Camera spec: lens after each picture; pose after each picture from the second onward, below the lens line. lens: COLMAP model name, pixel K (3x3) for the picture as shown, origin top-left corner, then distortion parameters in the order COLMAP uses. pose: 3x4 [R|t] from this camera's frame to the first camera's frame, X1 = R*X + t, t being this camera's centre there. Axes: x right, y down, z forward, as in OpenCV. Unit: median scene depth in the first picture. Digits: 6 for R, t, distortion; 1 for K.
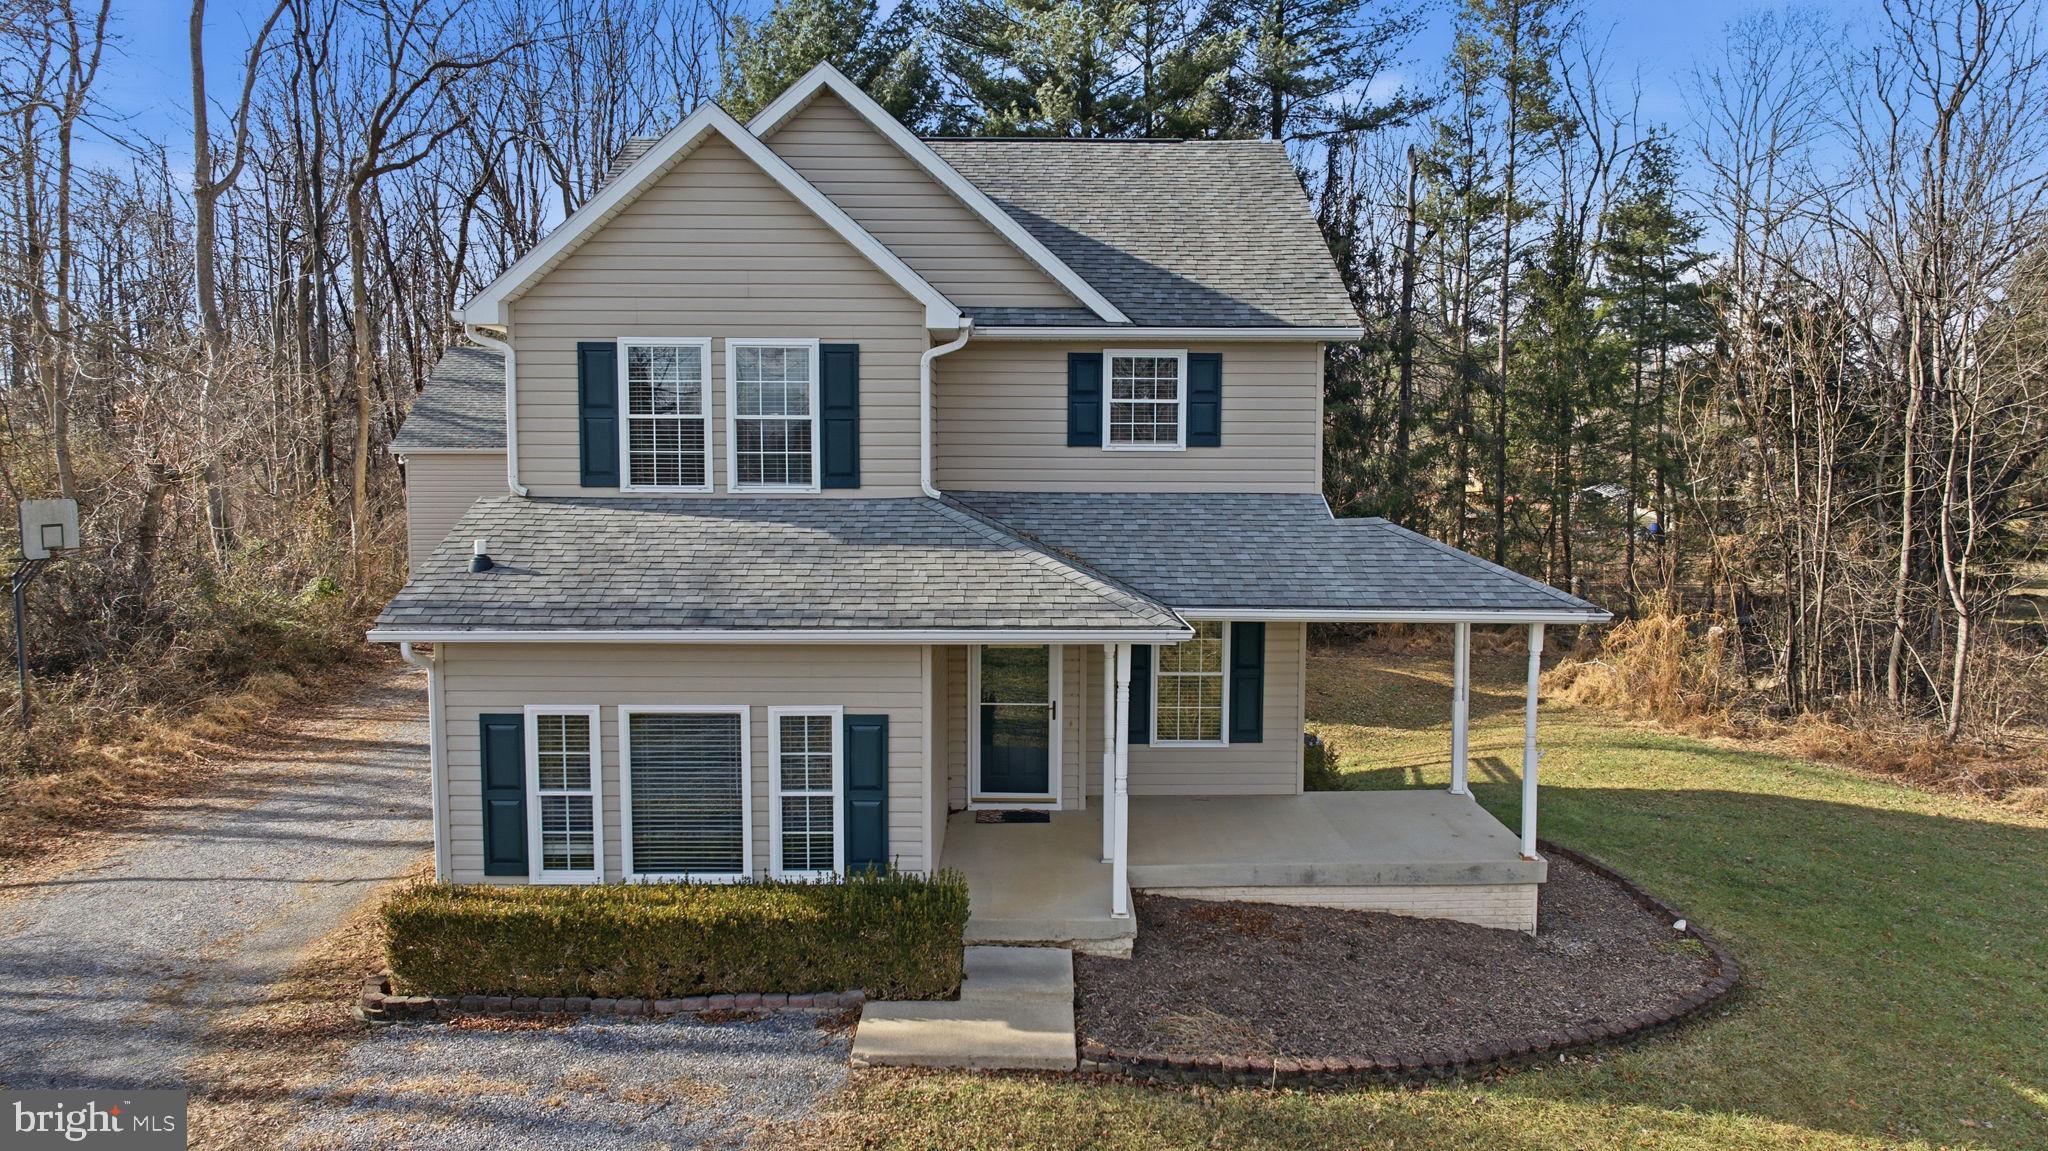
lens RADIAL K [[1441.3, 0, 1035.3], [0, 1441.3, 570.8], [0, 0, 1]] dist [-0.011552, -0.002835]
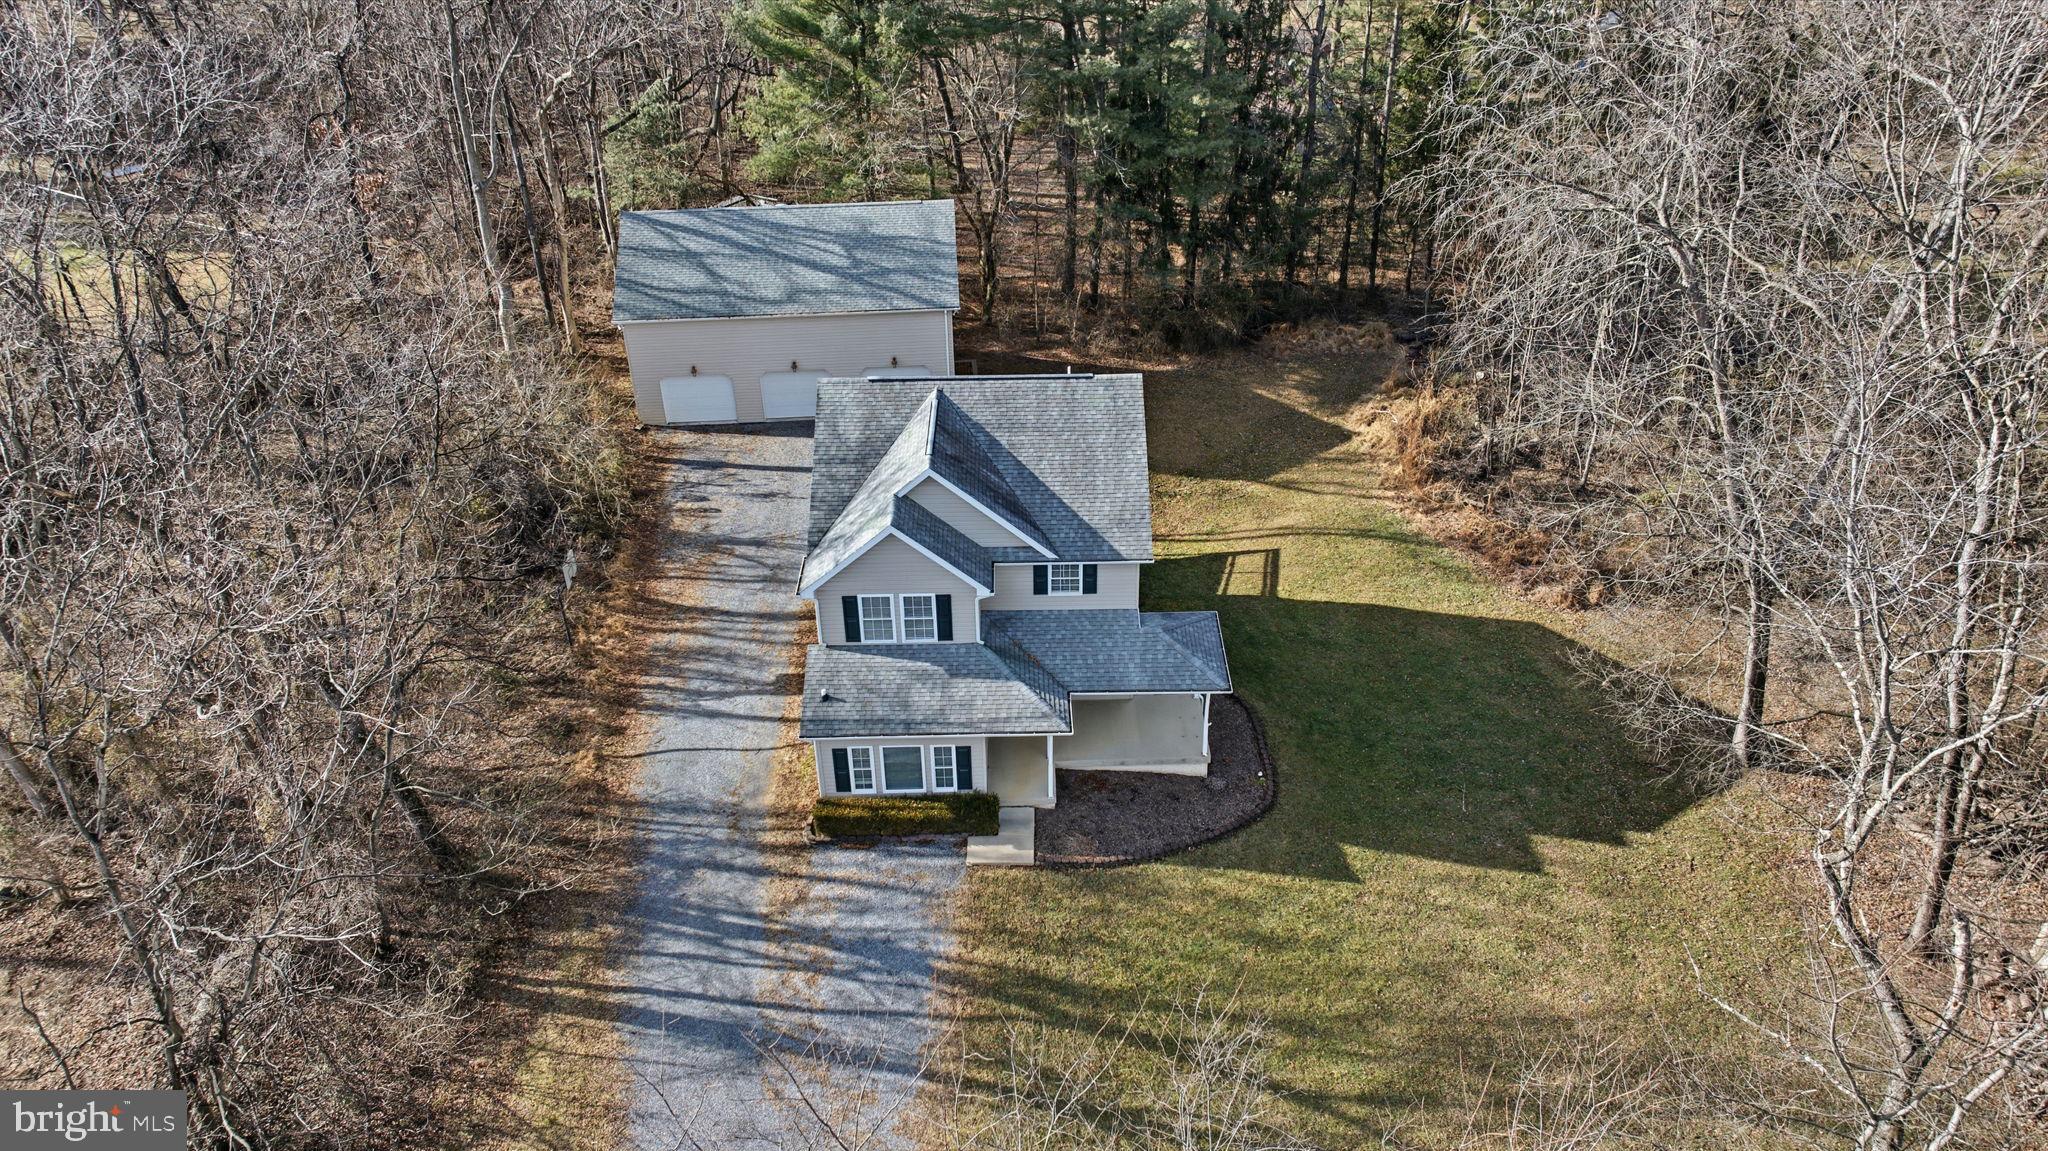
lens RADIAL K [[1457.6, 0, 1024.0], [0, 1457.6, 575.5], [0, 0, 1]] dist [-0.000003, -0.000519]
pose [[0.999839, -0.009861, -0.014975, 0.049204], [0.015712, 0.884257, 0.466737, -1.440246], [0.008639, -0.466897, 0.884270, -1.322310]]
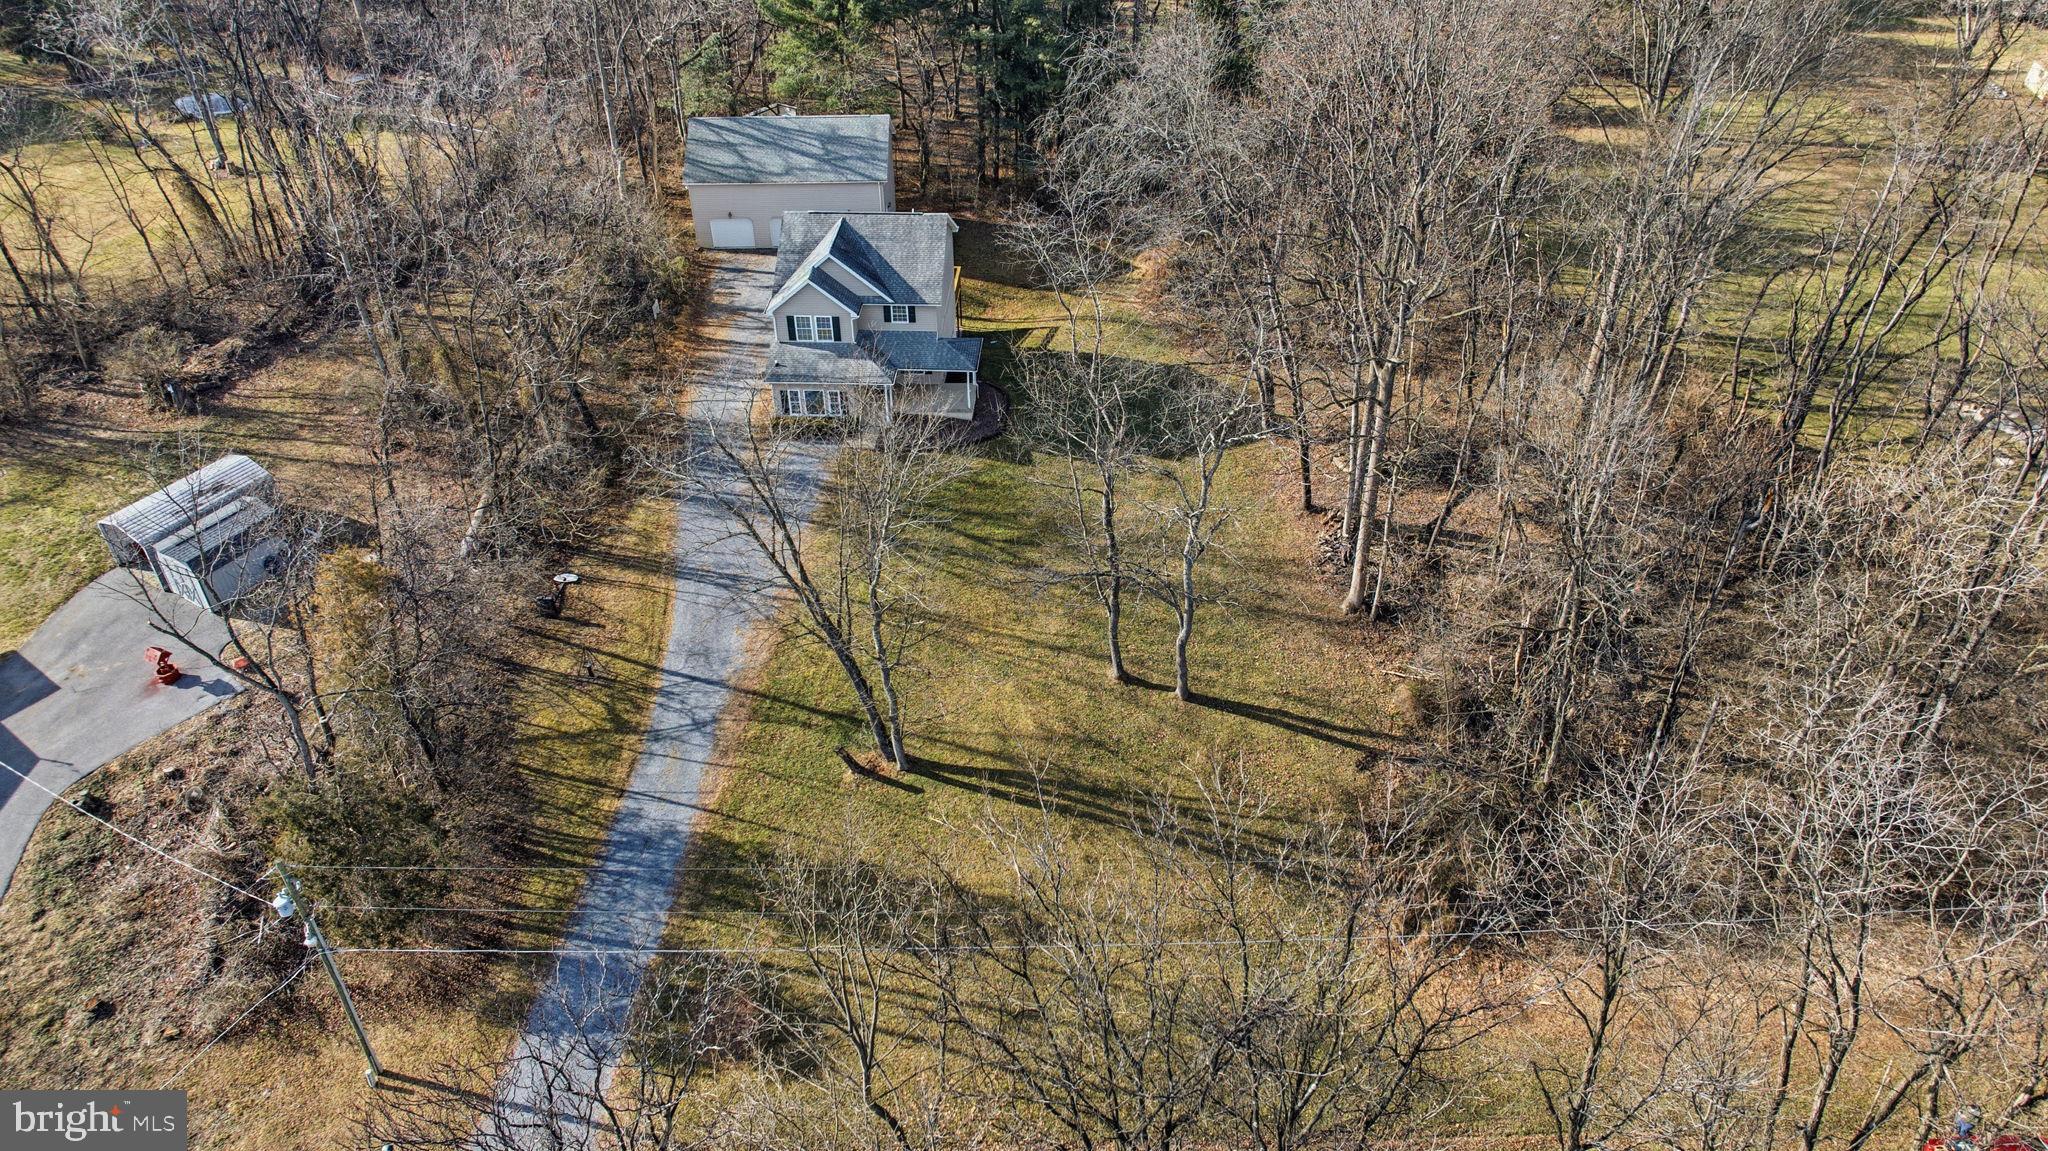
lens RADIAL K [[1441.3, 0, 1035.3], [0, 1441.3, 570.8], [0, 0, 1]] dist [-0.011552, -0.002835]
pose [[0.998083, 0.029461, -0.054435, 0.935603], [0.003510, 0.851107, 0.524980, -2.194374], [0.061797, -0.524165, 0.849372, -4.037659]]
